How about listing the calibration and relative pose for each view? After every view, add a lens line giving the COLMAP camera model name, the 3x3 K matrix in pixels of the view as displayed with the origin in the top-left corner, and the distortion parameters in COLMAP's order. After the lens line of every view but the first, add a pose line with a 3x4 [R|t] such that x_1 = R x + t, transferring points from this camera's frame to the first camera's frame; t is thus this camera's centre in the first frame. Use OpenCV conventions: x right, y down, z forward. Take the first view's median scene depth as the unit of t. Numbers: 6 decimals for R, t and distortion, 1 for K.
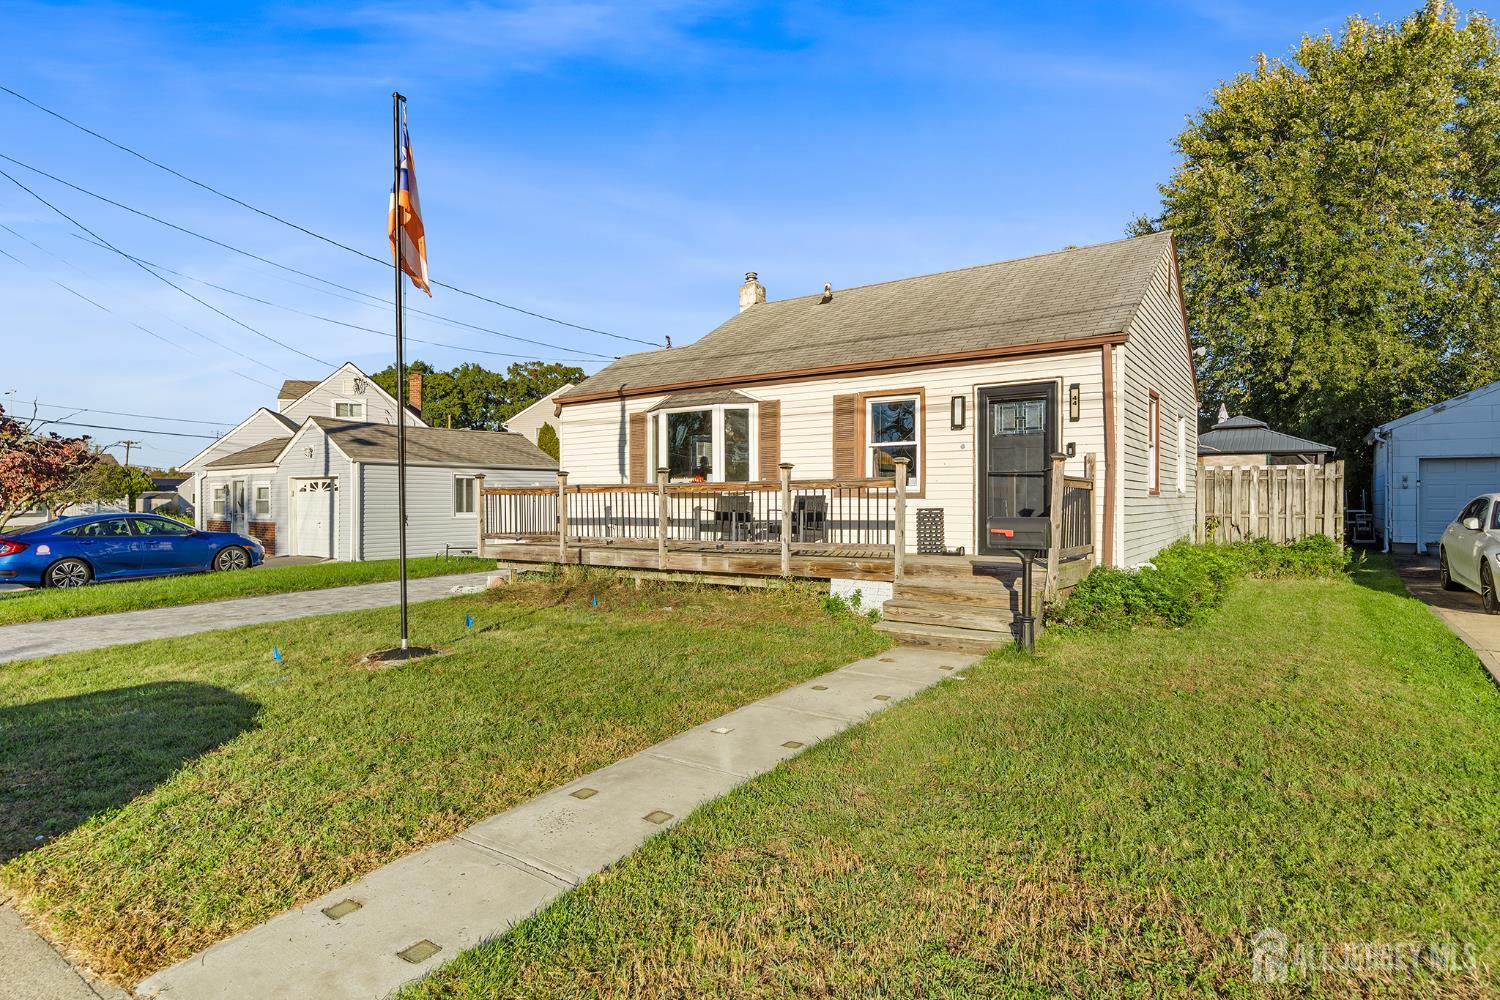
lens RADIAL K [[792.0, 0, 742.7], [0, 792.0, 496.6], [0, 0, 1]] dist [-0.006776, -0.000579]
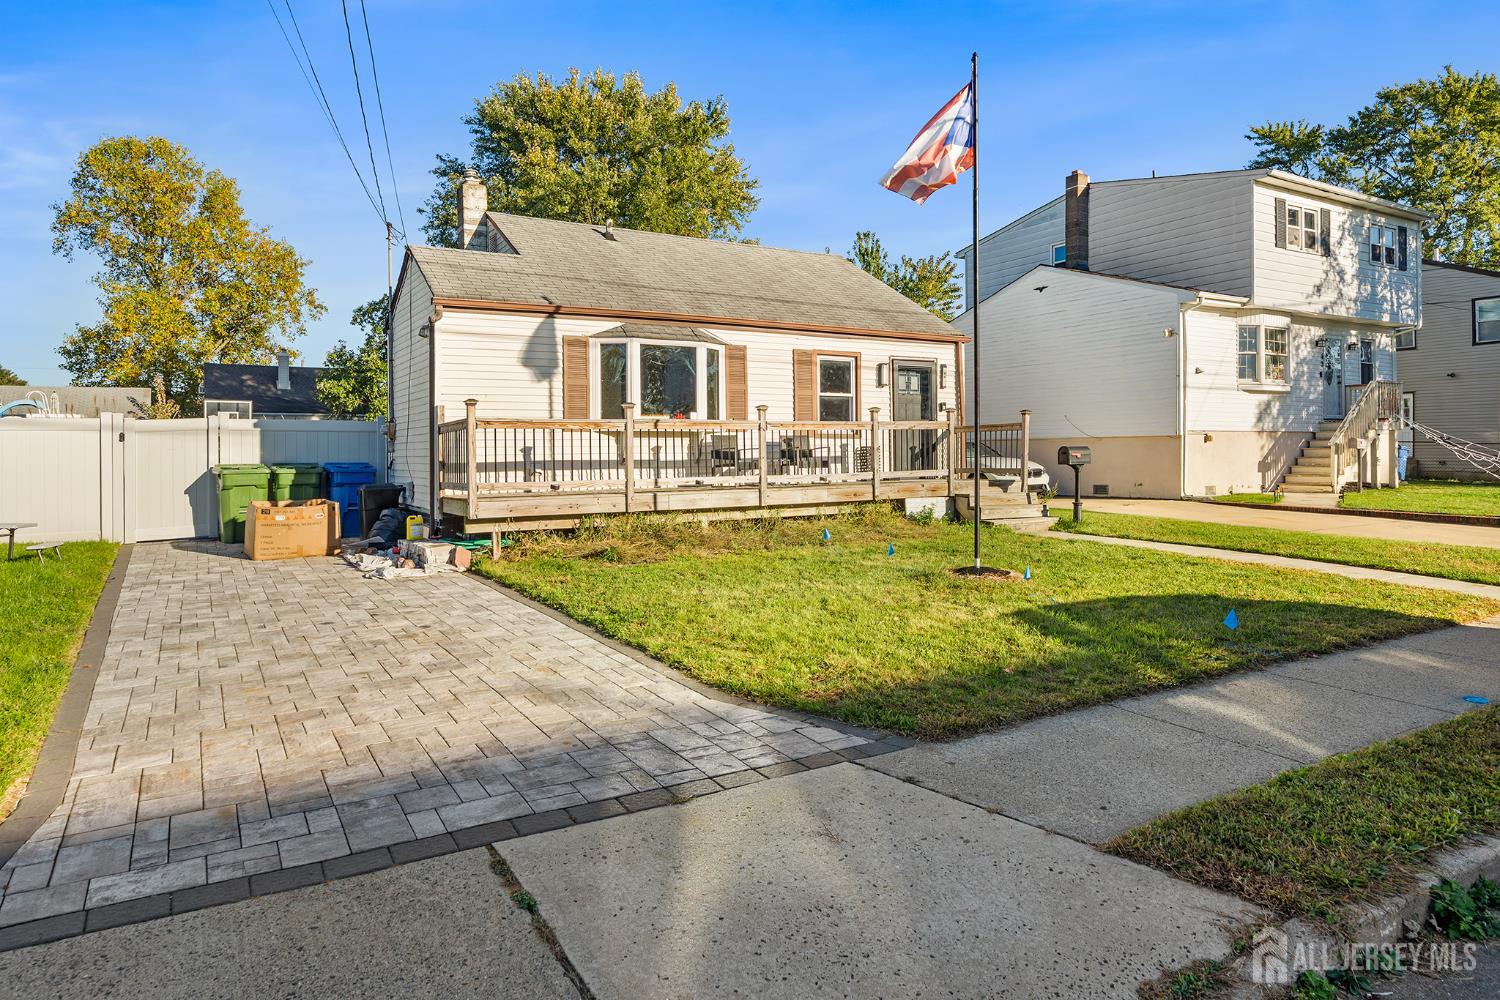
lens RADIAL K [[918.7, 0, 745.9], [0, 918.7, 433.9], [0, 0, 1]] dist [0.009154, 0.000957]
pose [[0.413437, 0.015724, 0.910397, -1.137781], [0.003670, 0.999814, -0.018935, 0.021422], [-0.910525, 0.011170, 0.413302, 0.516601]]
